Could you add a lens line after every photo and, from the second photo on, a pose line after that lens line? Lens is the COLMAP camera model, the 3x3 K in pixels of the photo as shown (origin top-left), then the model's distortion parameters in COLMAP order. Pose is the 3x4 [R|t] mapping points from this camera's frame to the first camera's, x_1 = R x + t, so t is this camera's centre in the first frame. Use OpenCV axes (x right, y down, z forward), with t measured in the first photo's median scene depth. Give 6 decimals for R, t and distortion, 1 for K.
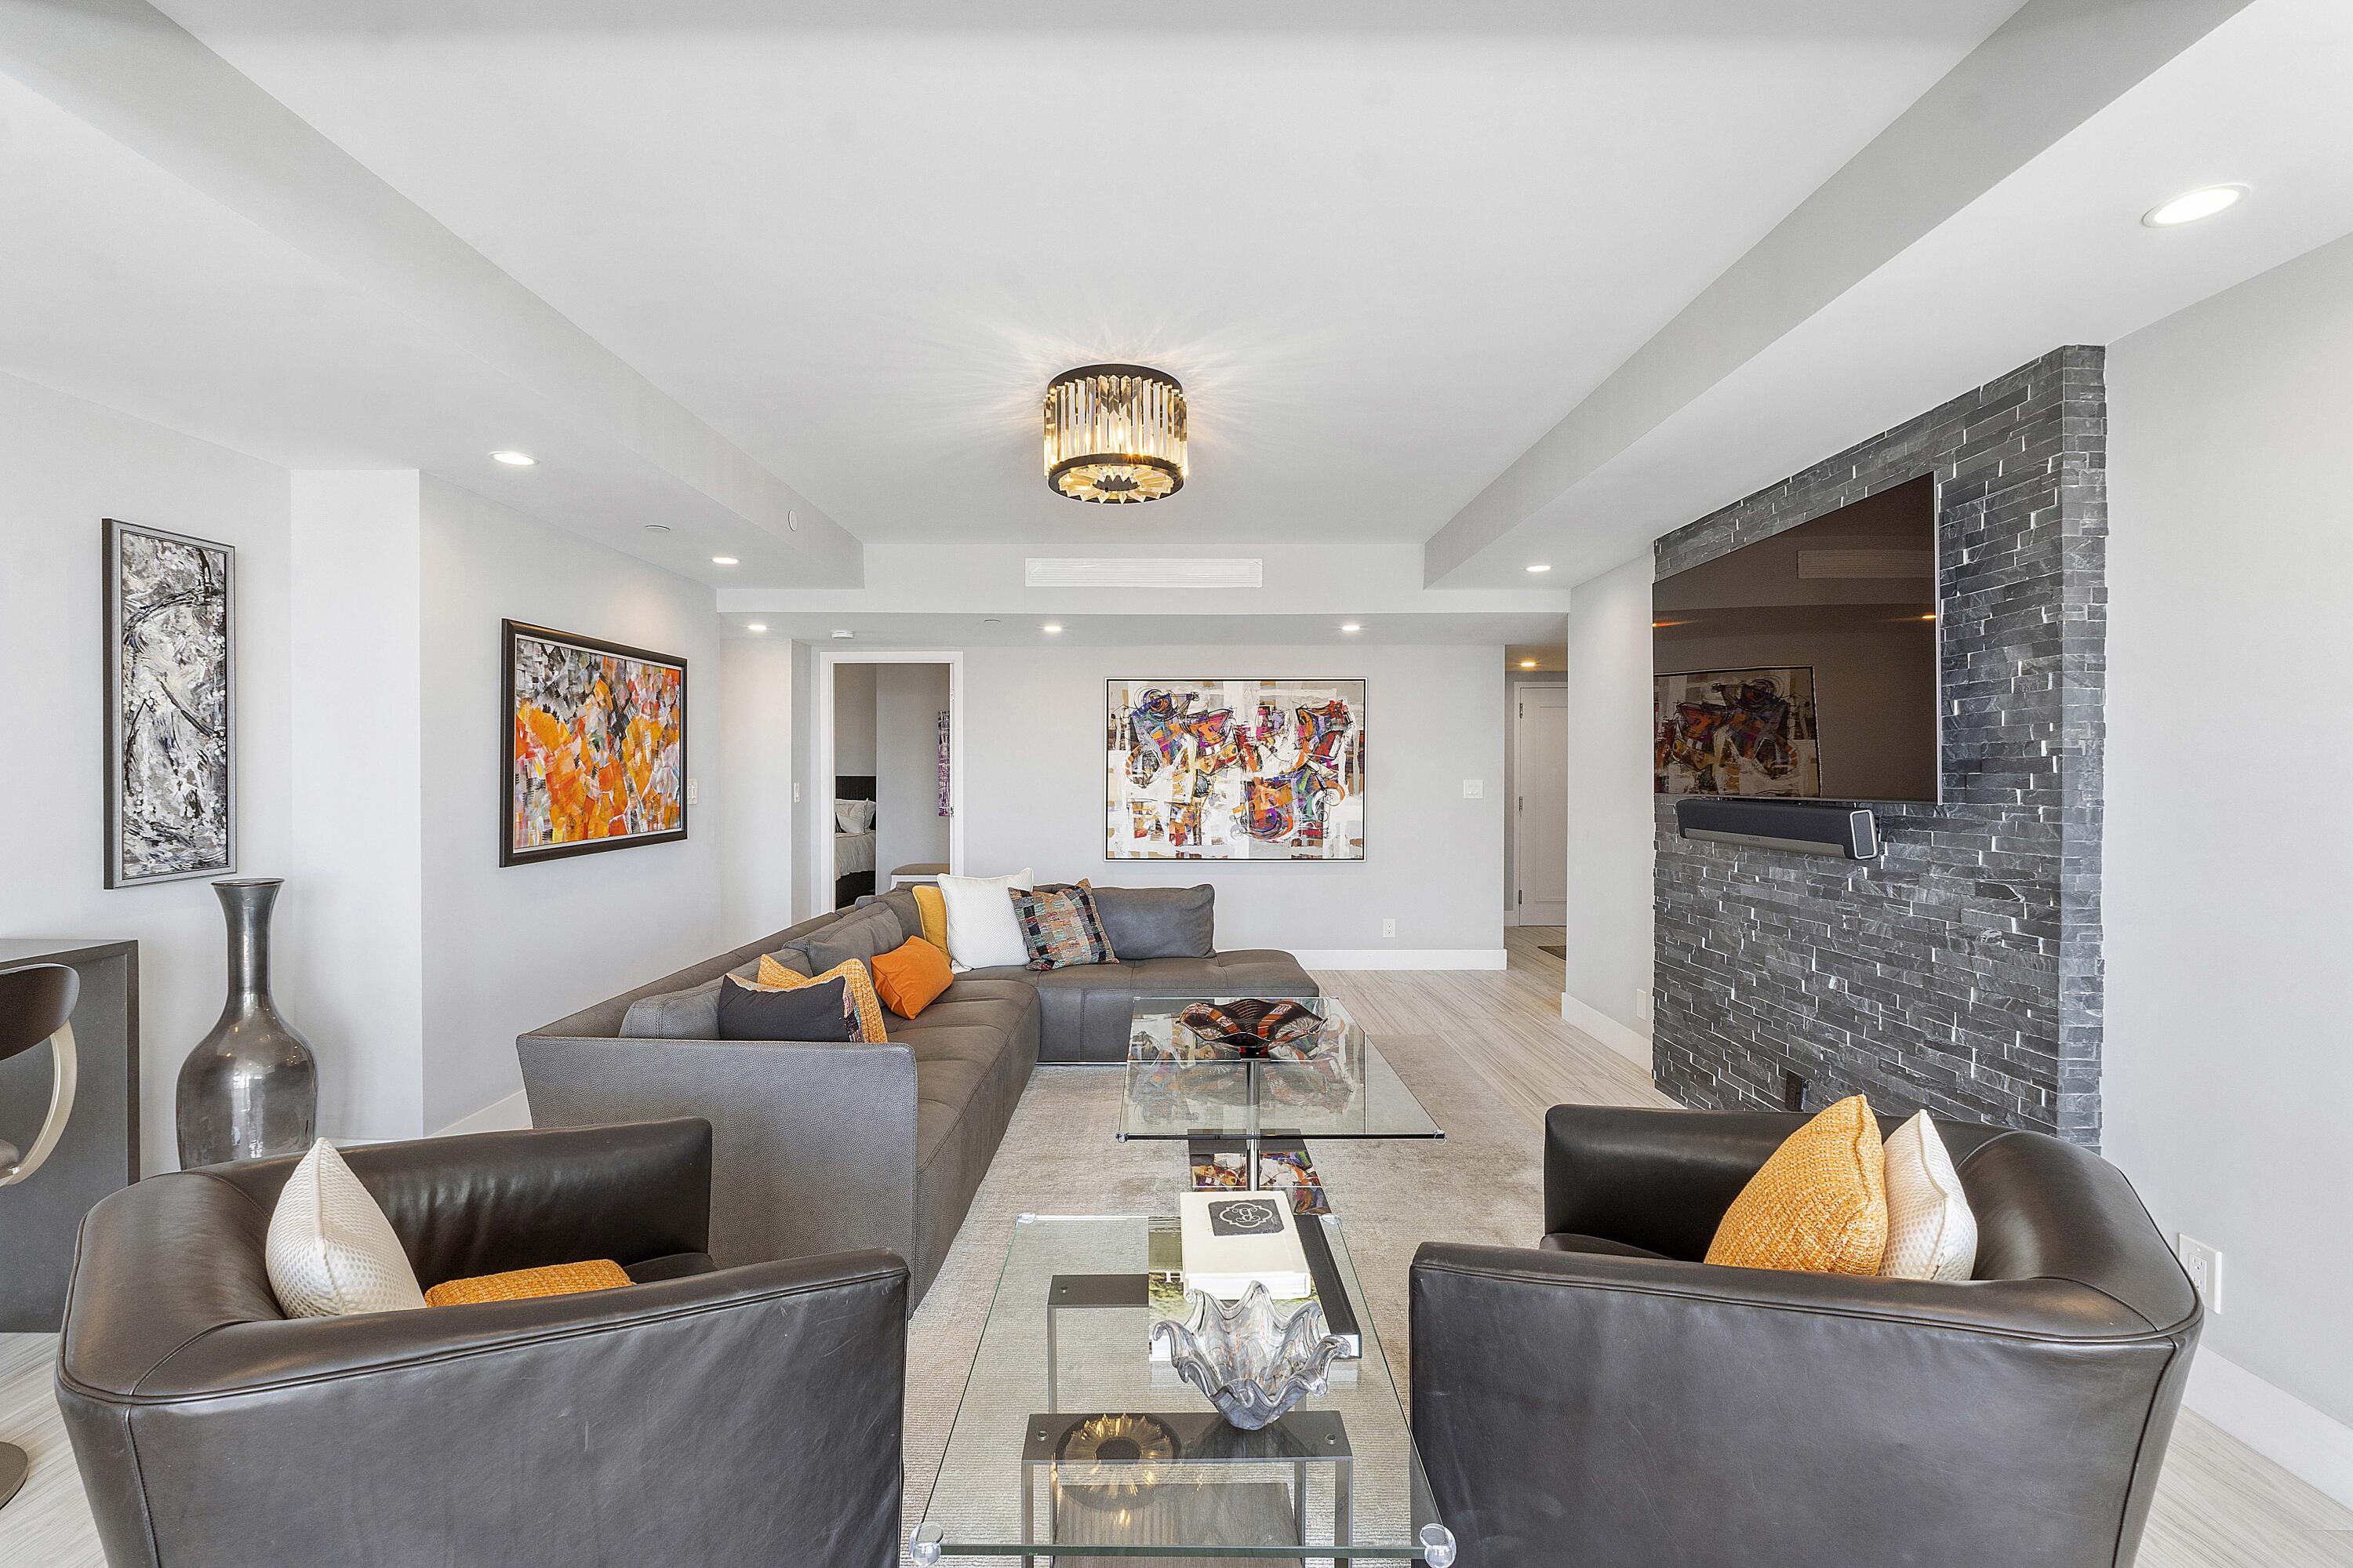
lens RADIAL K [[995.4, 0, 1166.9], [0, 995.4, 777.1], [0, 0, 1]] dist [-0.006788, -0.000084]
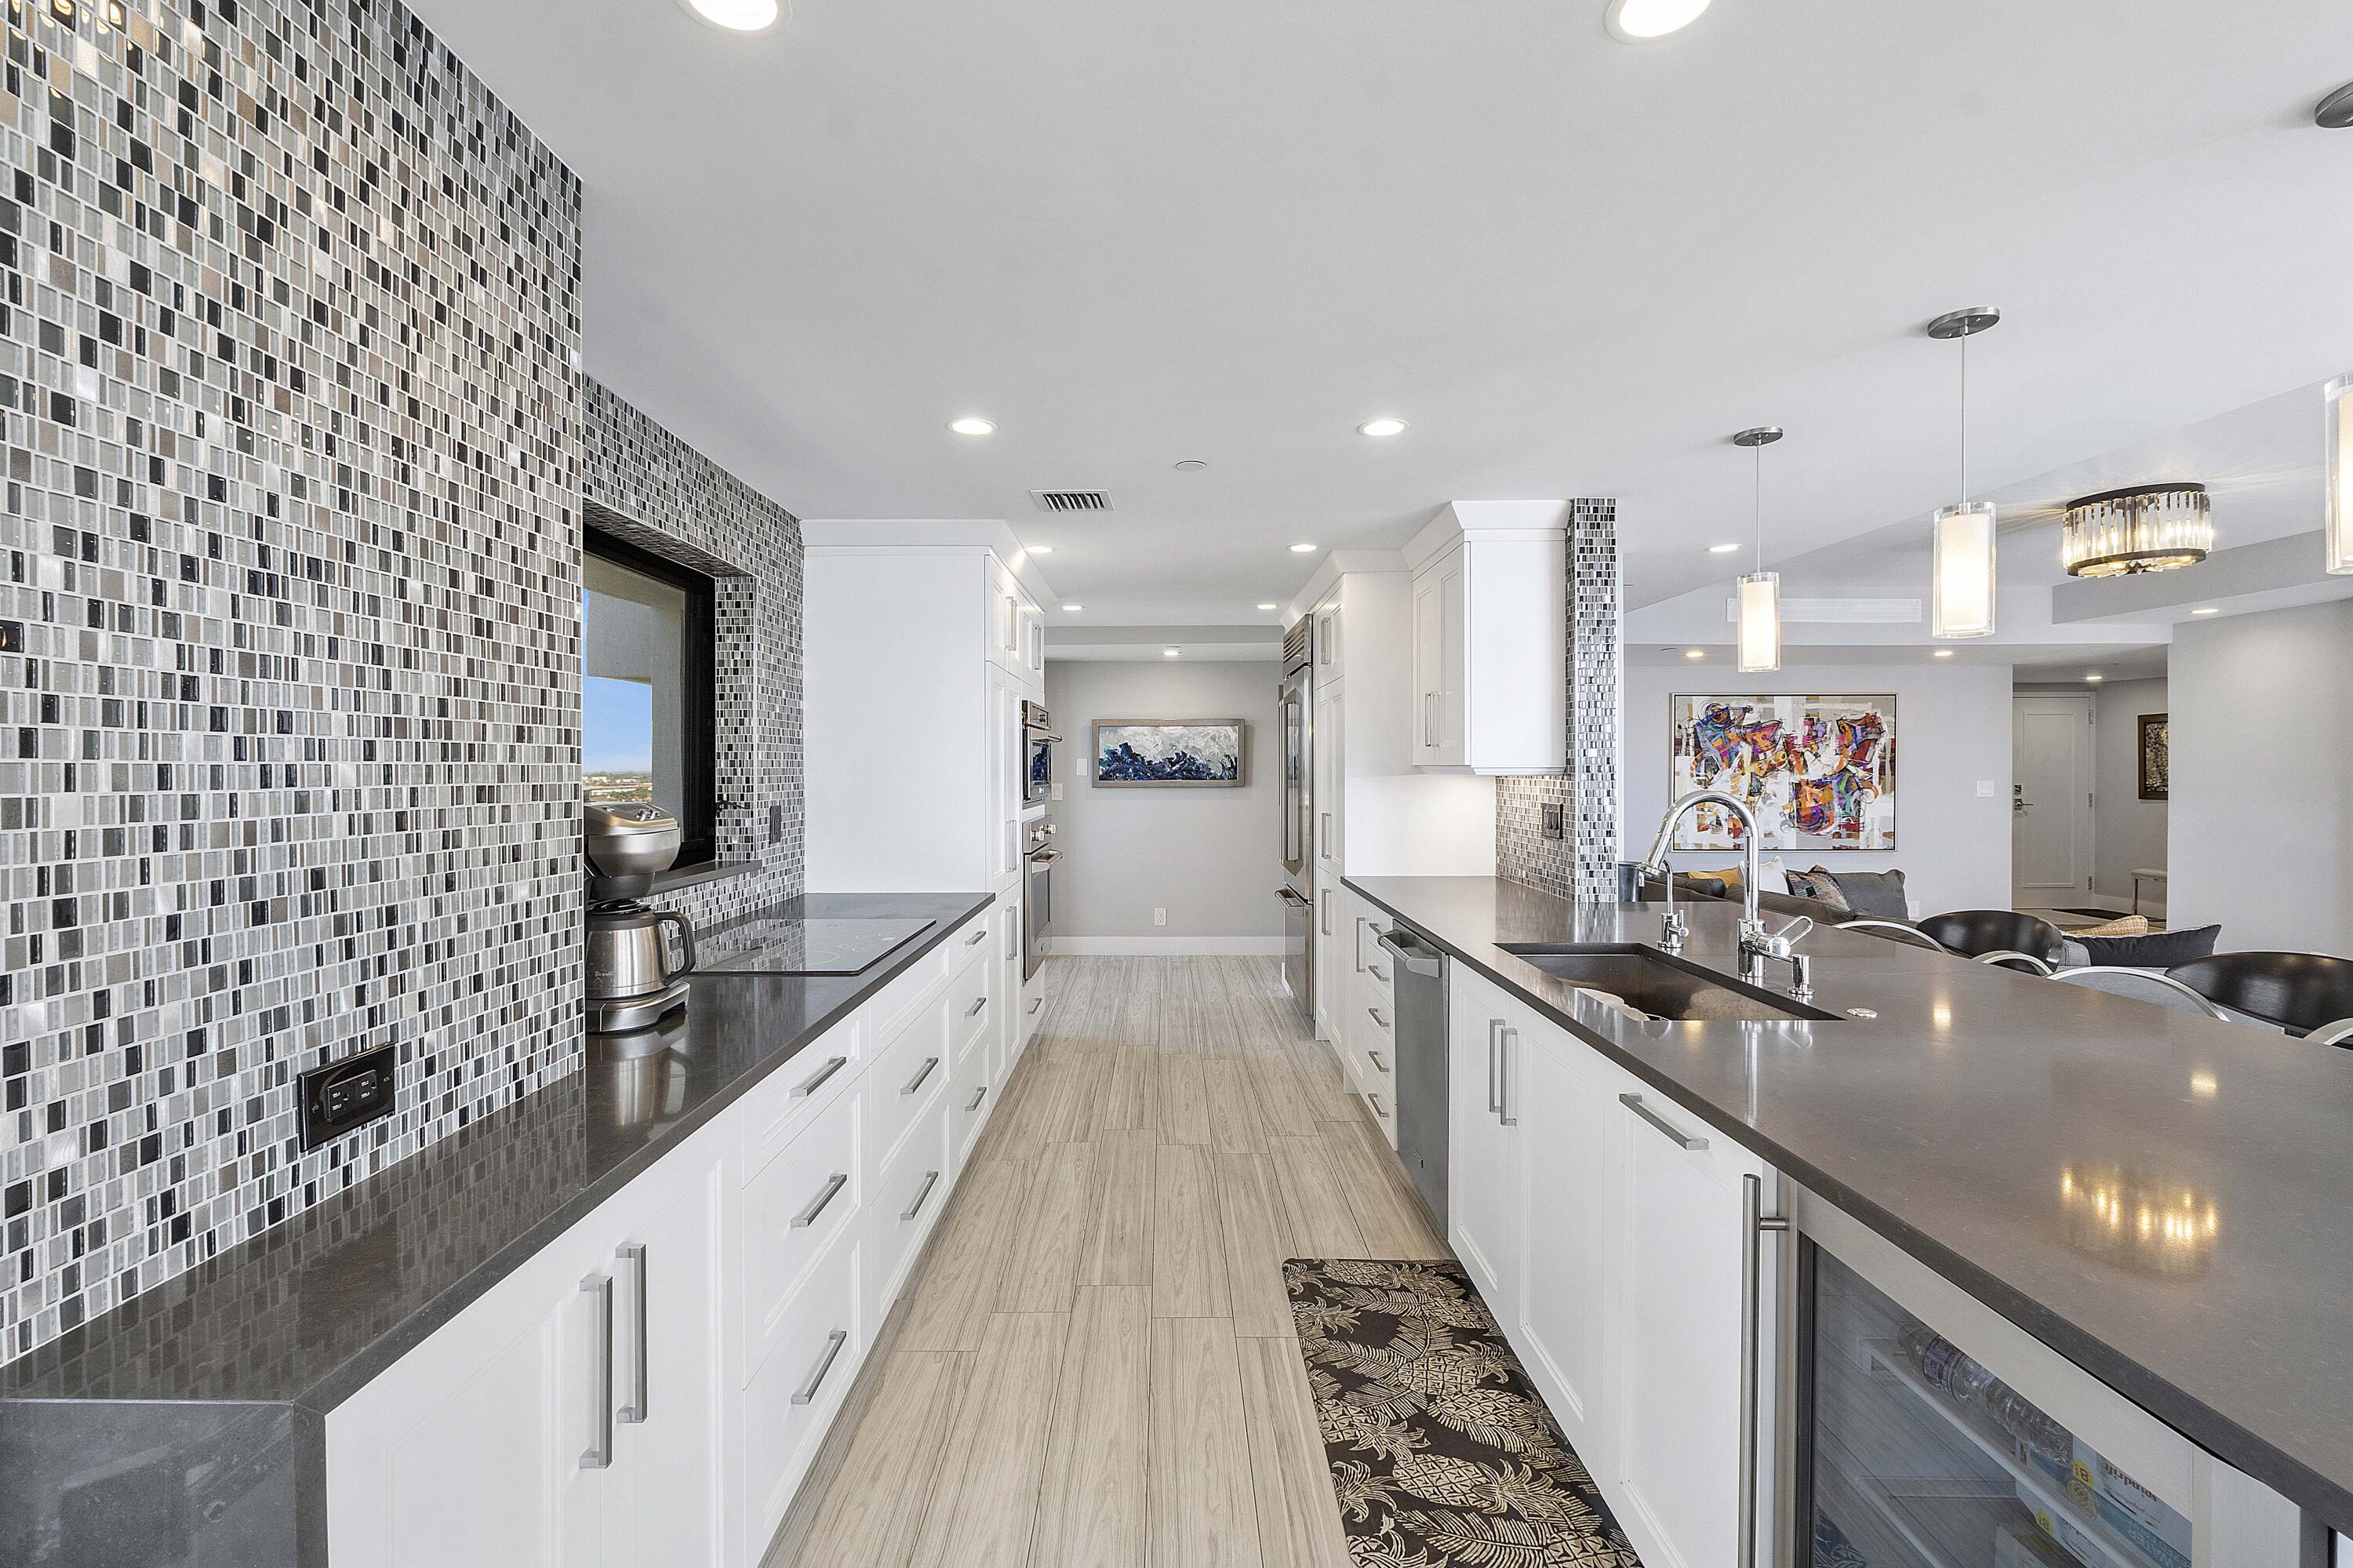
lens RADIAL K [[1003.3, 0, 1175.2], [0, 1003.3, 769.7], [0, 0, 1]] dist [-0.002311, -0.000237]
pose [[0.999953, -0.002654, 0.009277, -1.010101], [0.002673, 0.999994, -0.002032, -0.016038], [-0.009271, 0.002057, 0.999955, -0.249955]]
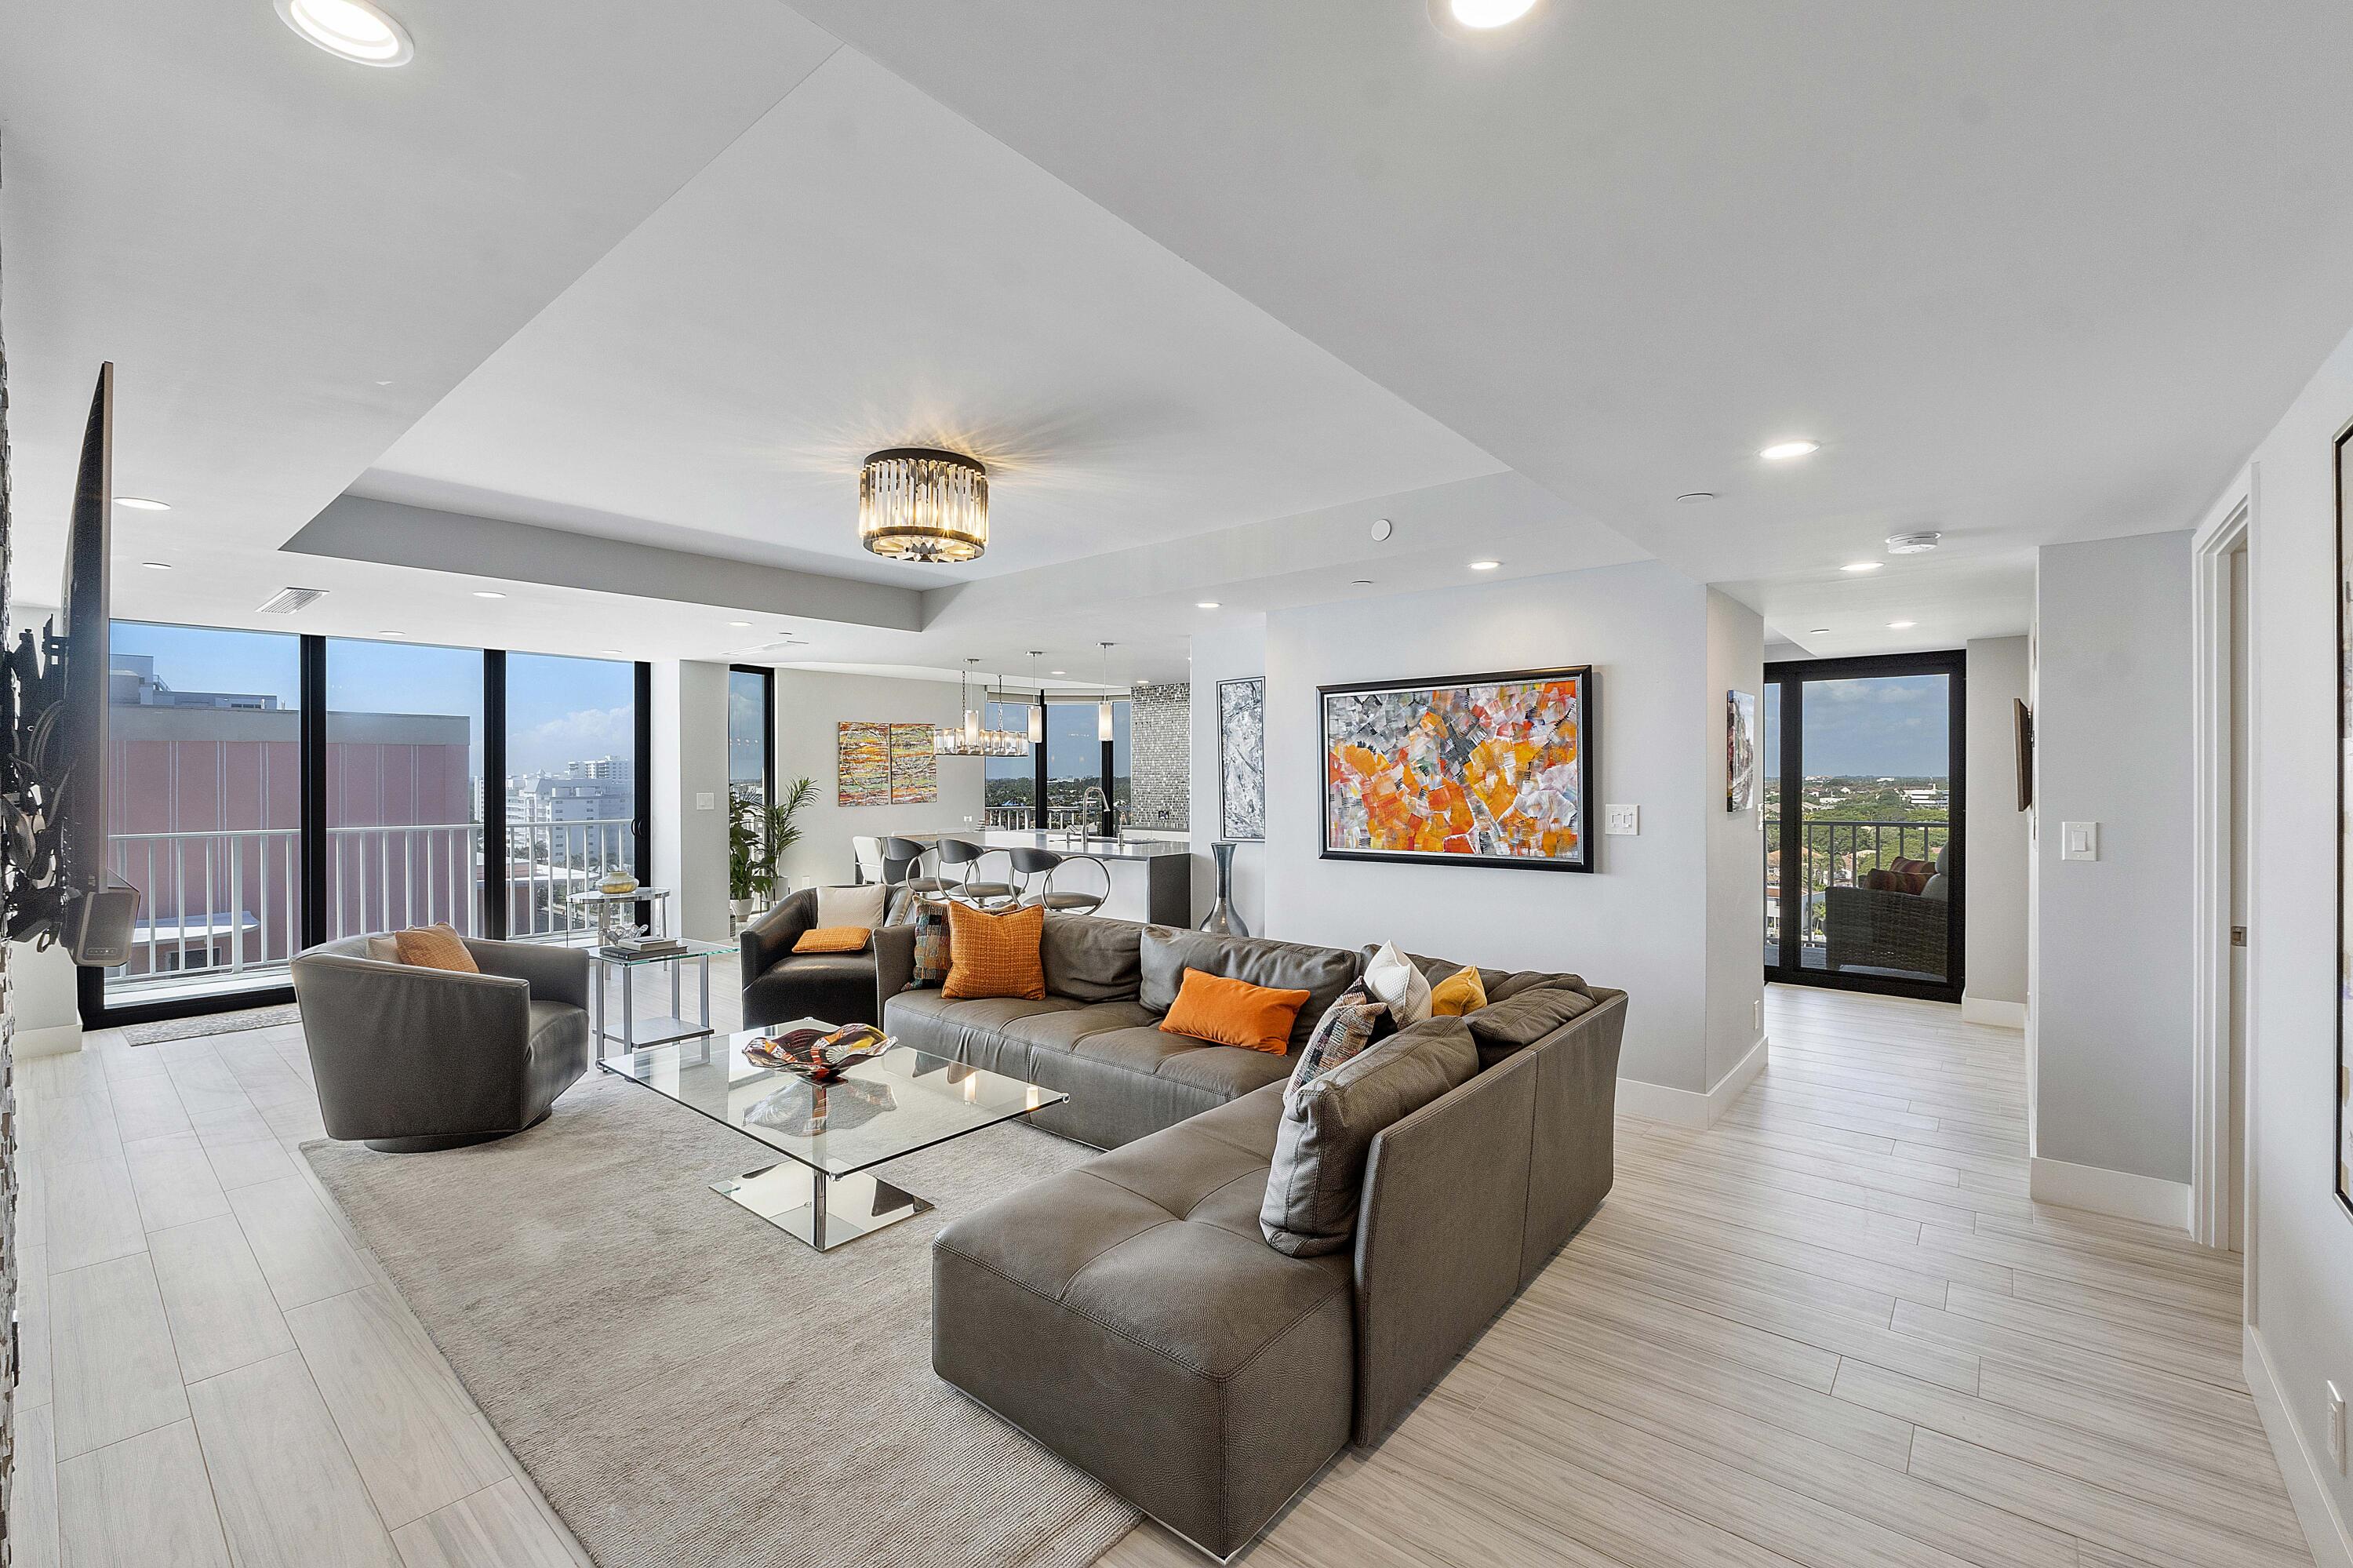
lens RADIAL K [[1007.3, 0, 1164.8], [0, 1007.3, 740.3], [0, 0, 1]] dist [-0.004855, -0.000231]
pose [[-0.653090, -0.023960, -0.756901, 0.494468], [-0.000607, 0.999516, -0.031116, -0.029897], [0.757280, -0.019863, -0.652788, 1.512750]]
